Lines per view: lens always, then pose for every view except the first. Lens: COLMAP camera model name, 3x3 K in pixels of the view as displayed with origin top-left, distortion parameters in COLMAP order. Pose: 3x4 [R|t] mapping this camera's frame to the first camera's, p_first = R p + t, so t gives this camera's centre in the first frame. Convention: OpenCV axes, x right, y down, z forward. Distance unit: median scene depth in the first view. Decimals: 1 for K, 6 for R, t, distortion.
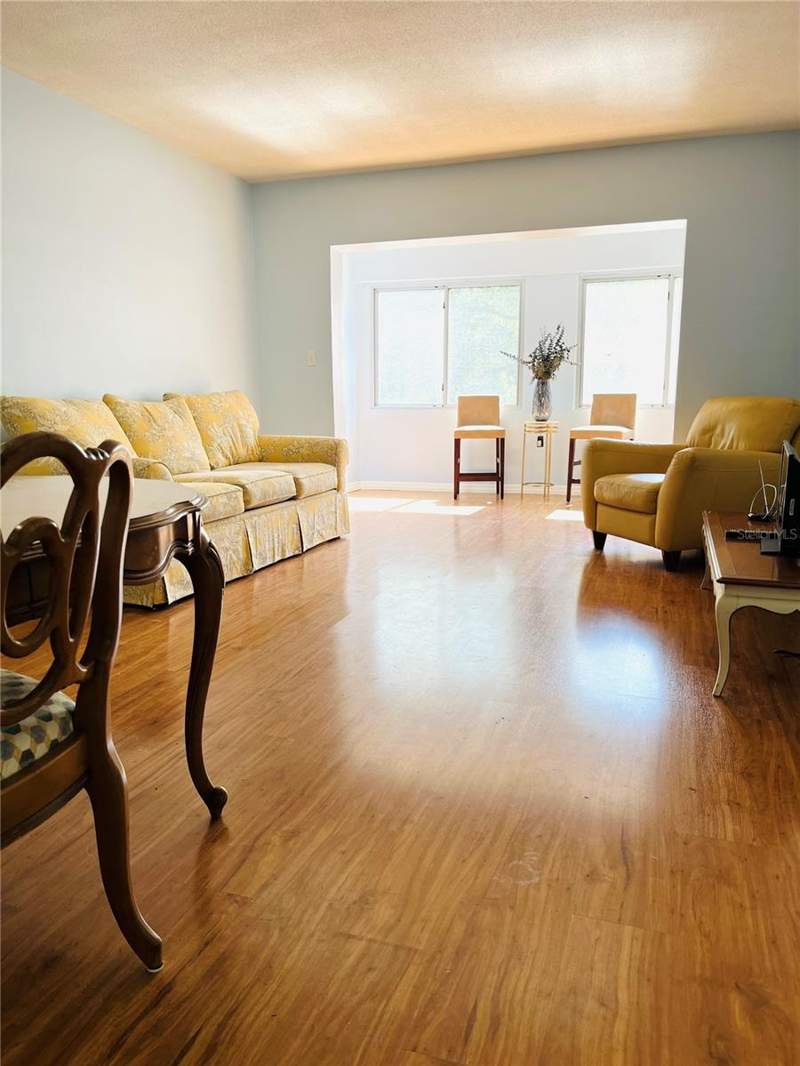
lens RADIAL K [[807.8, 0, 394.8], [0, 807.8, 528.8], [0, 0, 1]] dist [0.063592, -0.092568]
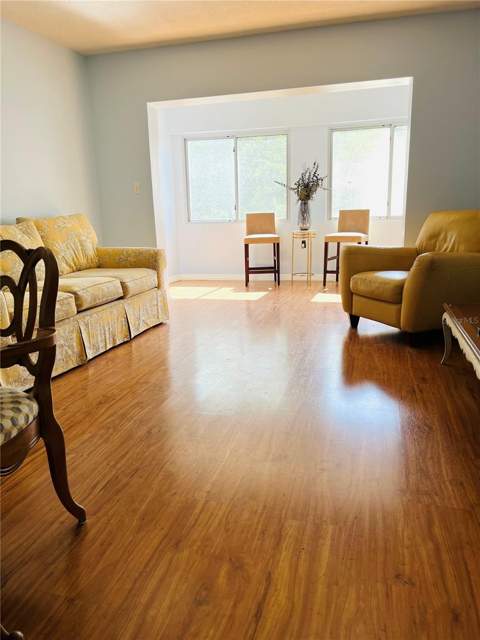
lens RADIAL K [[485.0, 0, 236.9], [0, 485.0, 317.5], [0, 0, 1]] dist [0.063592, -0.092568]
pose [[0.997960, -0.034569, 0.053682, 0.013176], [0.031831, 0.998189, 0.051051, -0.034073], [-0.055350, -0.049238, 0.997252, 0.181657]]
